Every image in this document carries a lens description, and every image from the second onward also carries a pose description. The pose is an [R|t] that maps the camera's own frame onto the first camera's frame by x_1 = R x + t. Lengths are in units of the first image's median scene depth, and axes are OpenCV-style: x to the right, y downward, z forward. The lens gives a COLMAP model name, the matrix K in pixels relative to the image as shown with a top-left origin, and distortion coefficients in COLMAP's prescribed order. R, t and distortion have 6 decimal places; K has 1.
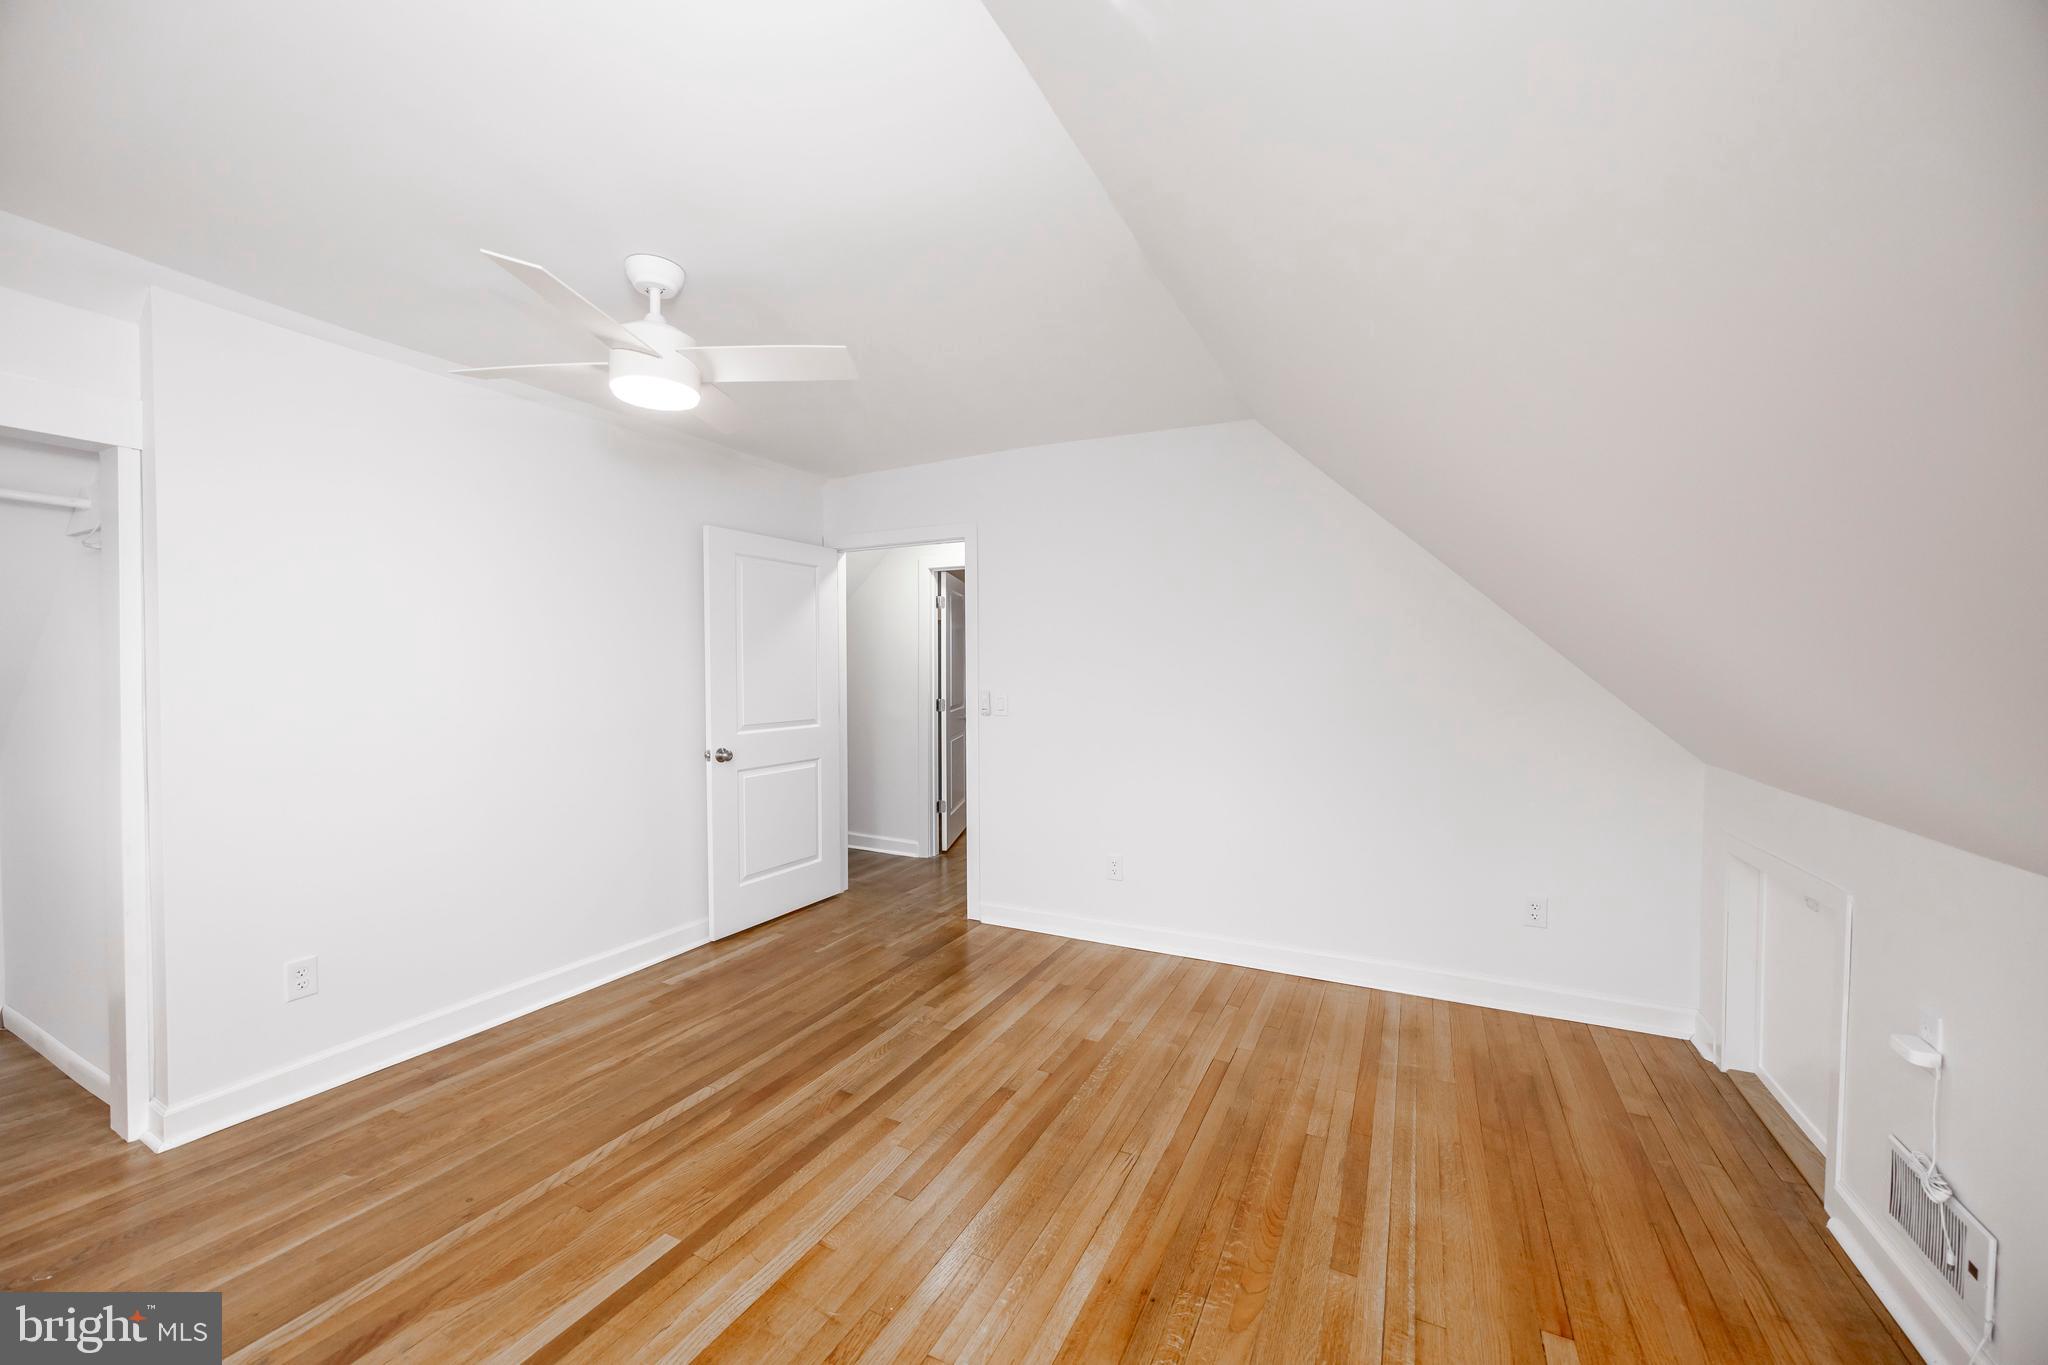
lens RADIAL K [[780.3, 0, 1024.0], [0, 780.3, 683.2], [0, 0, 1]] dist [-0.002369, 0.000254]
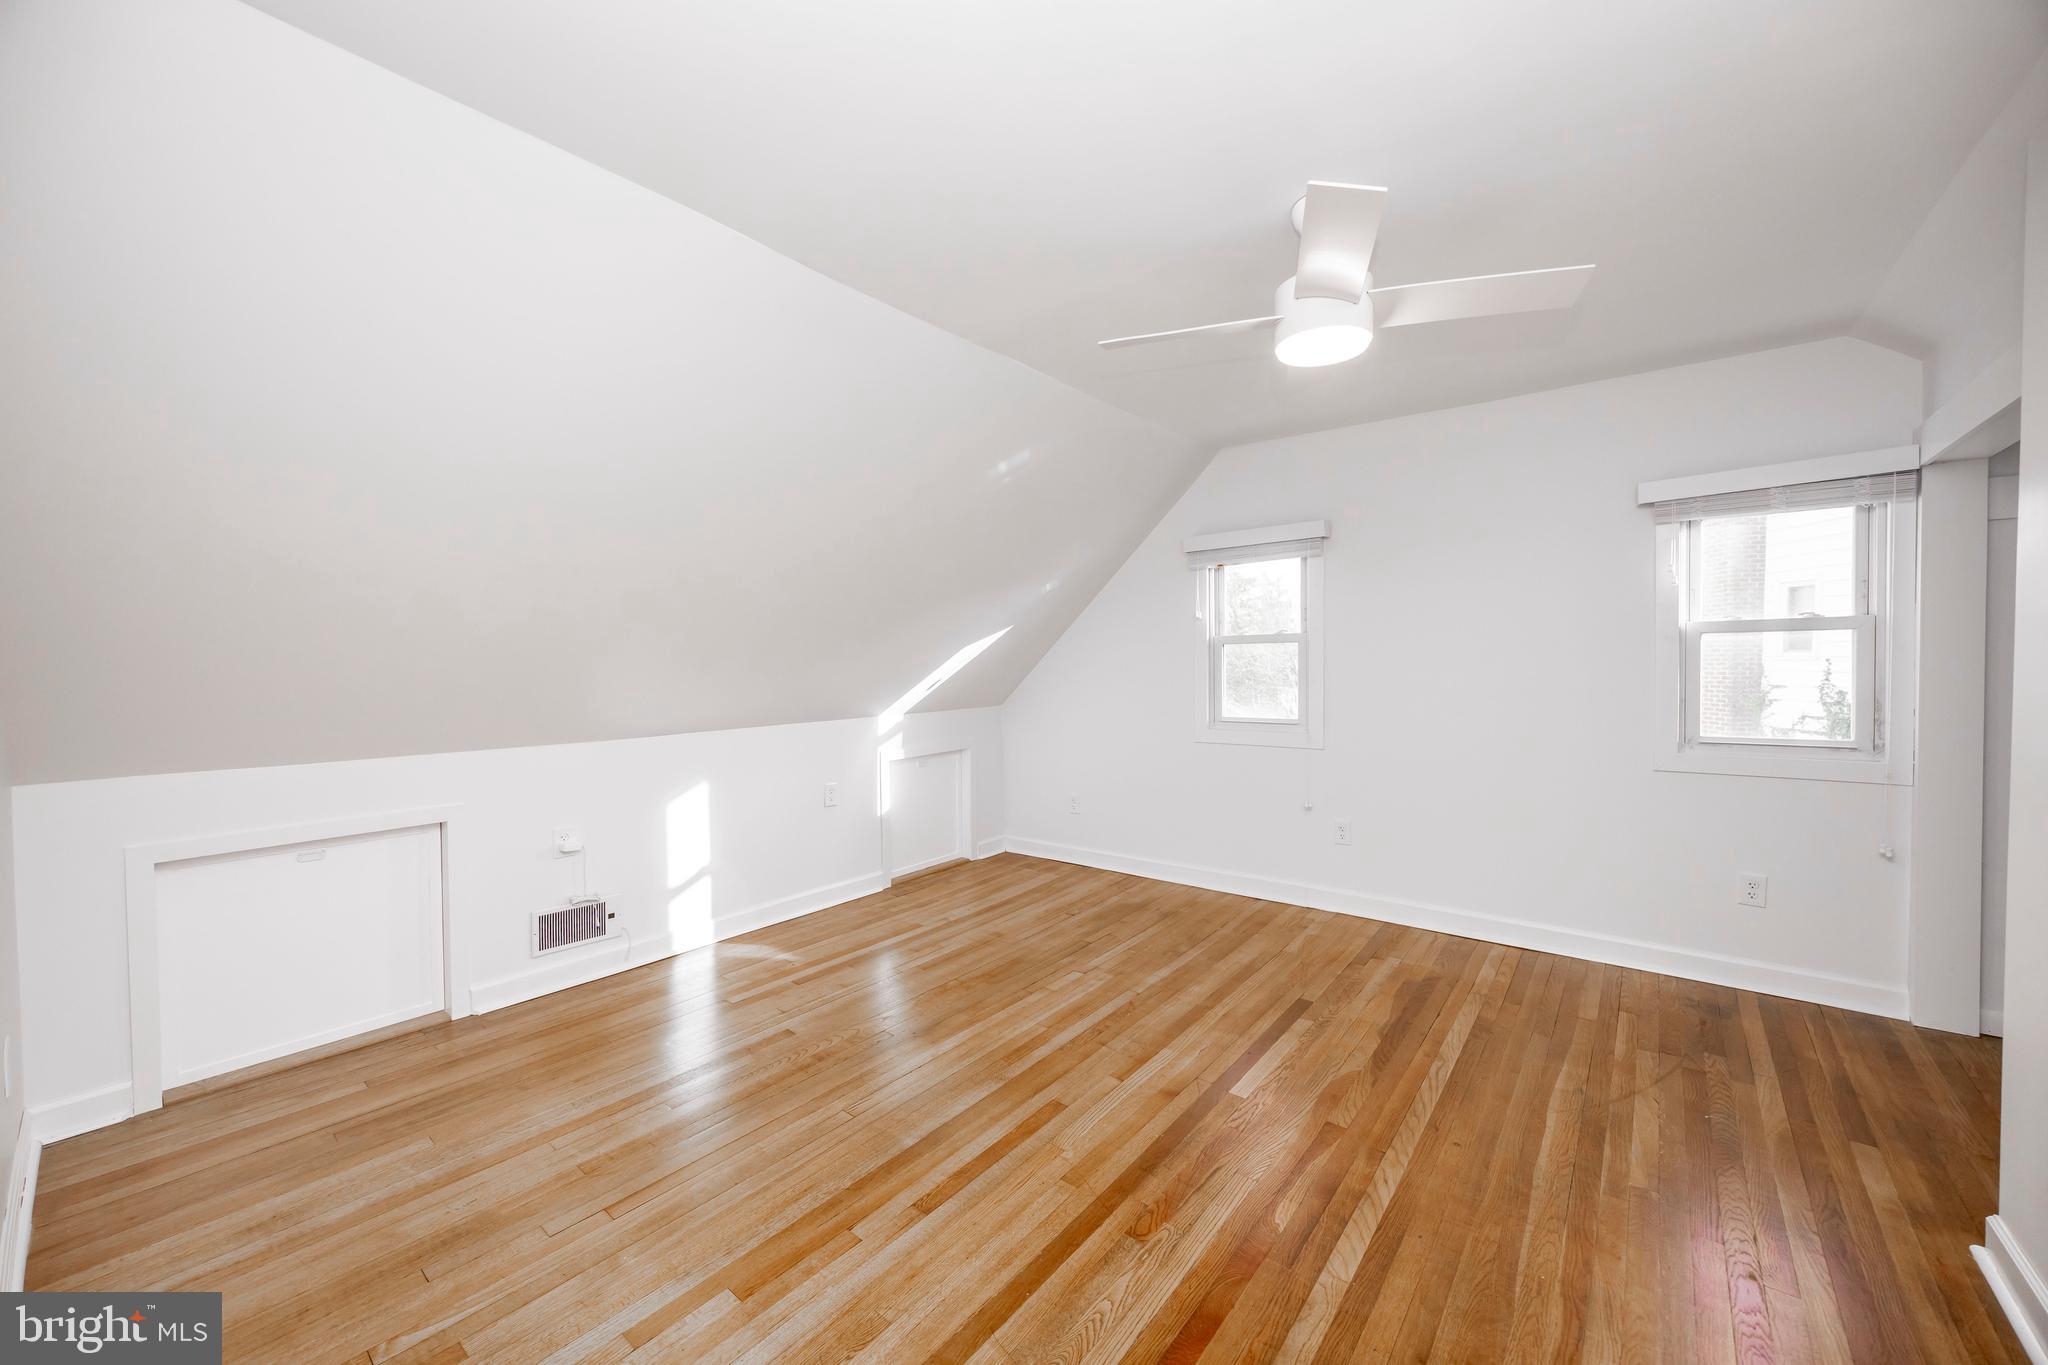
lens RADIAL K [[780.3, 0, 1021.6], [0, 780.3, 676.2], [0, 0, 1]] dist [-0.002369, 0.000254]
pose [[-0.976696, 0.000342, 0.214629, -0.301497], [0.007784, 0.999397, 0.033827, -0.022646], [-0.214488, 0.034709, -0.976110, 1.835530]]
